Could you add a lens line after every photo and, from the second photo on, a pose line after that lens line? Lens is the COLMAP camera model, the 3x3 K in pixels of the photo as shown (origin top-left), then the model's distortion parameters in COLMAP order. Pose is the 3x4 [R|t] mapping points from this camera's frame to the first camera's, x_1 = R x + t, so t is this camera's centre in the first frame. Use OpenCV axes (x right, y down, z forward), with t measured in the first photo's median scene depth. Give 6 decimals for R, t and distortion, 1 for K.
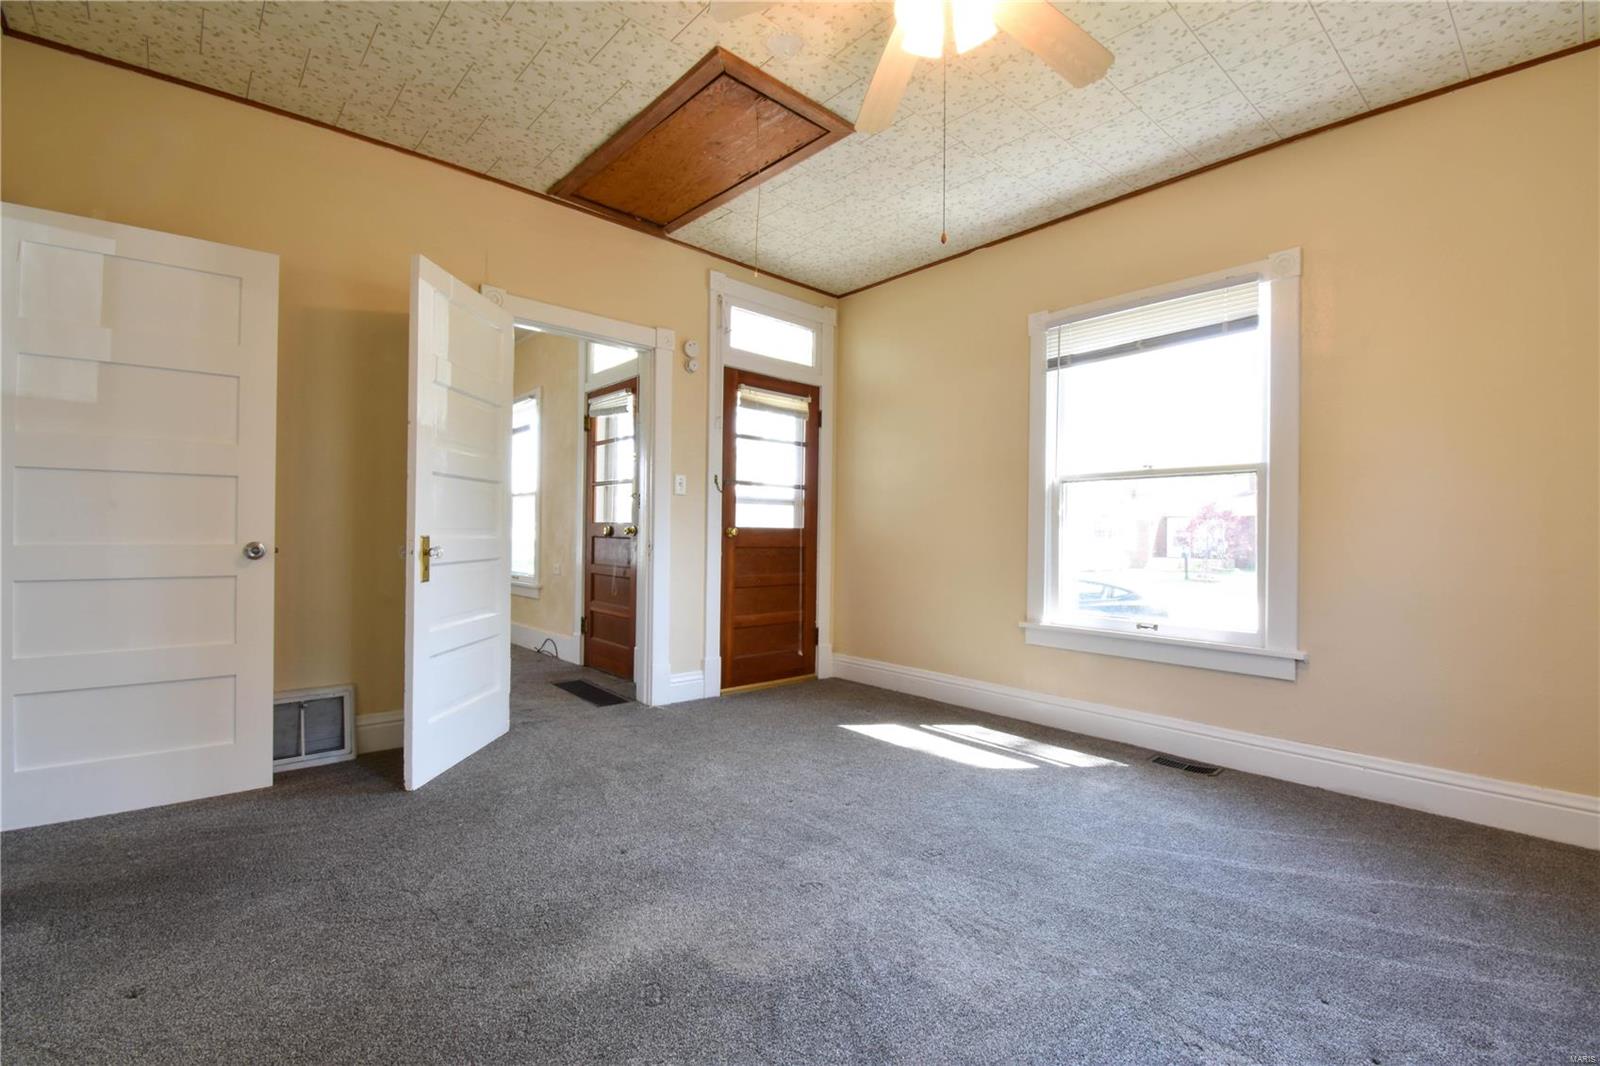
lens RADIAL K [[701.6, 0, 802.7], [0, 701.6, 526.2], [0, 0, 1]] dist [0.015592, -0.022738]
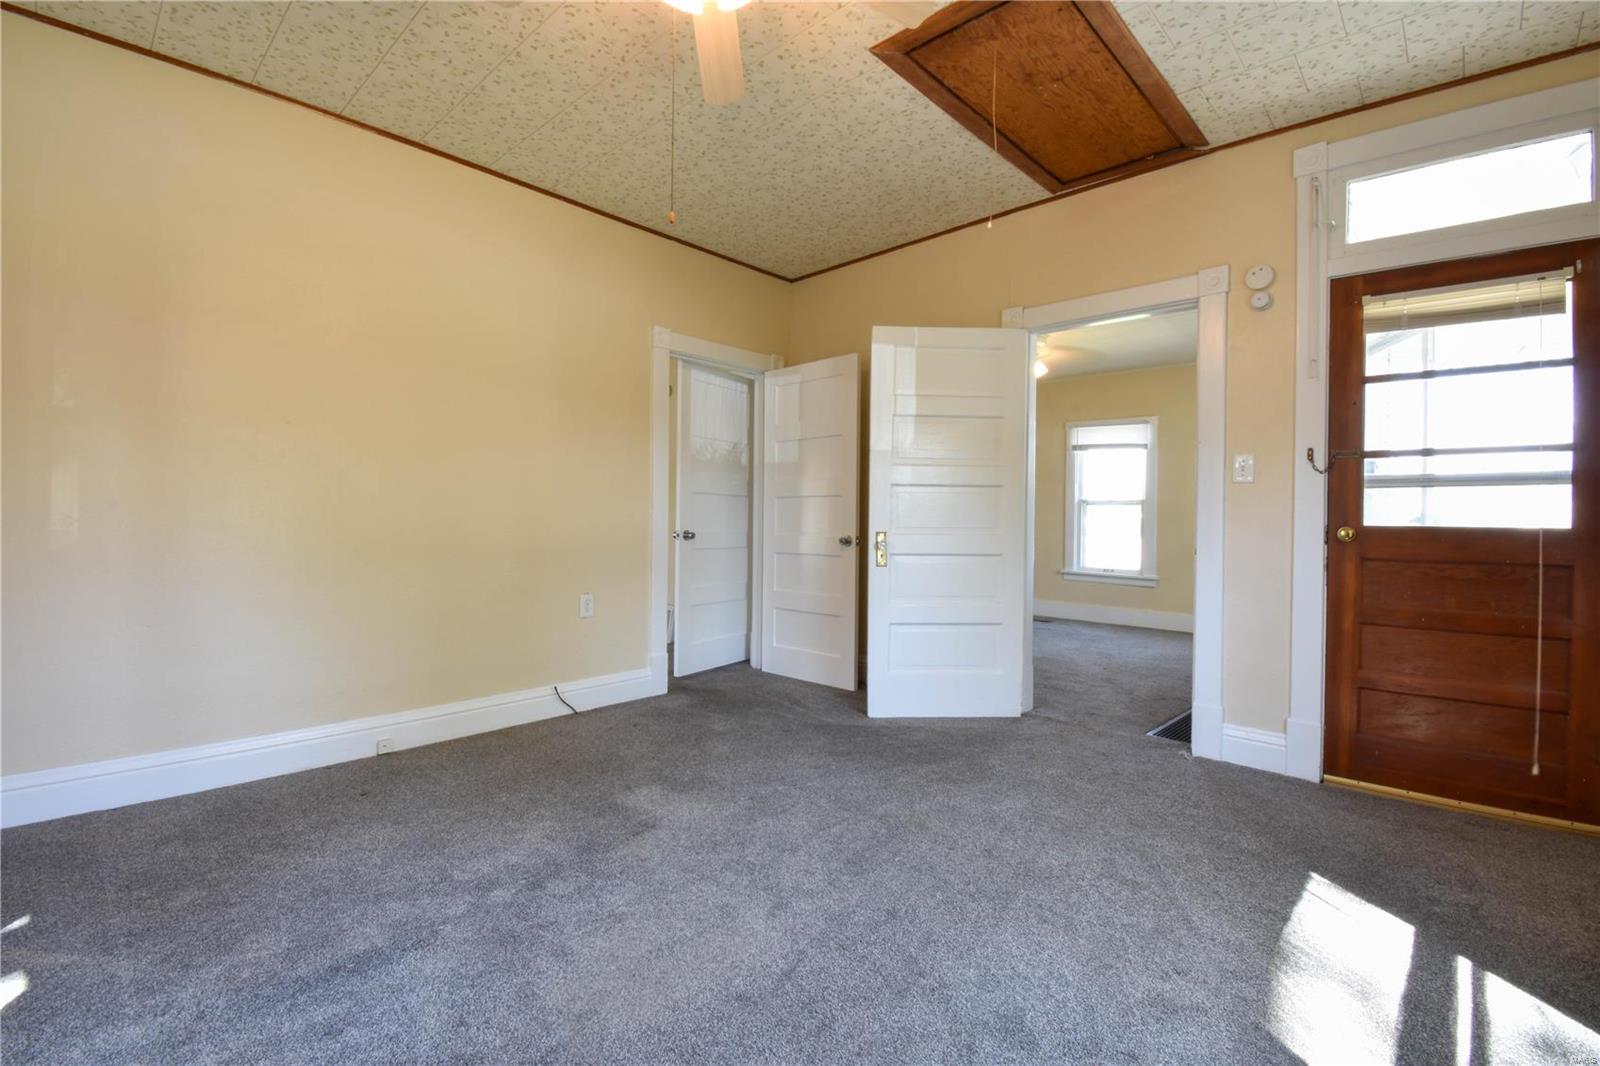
lens RADIAL K [[701.6, 0, 802.7], [0, 701.6, 526.2], [0, 0, 1]] dist [0.015592, -0.022738]
pose [[0.087090, -0.006045, -0.996182, 0.530795], [-0.004043, 0.999971, -0.006422, 0.007712], [0.996192, 0.004586, 0.087063, 0.492796]]
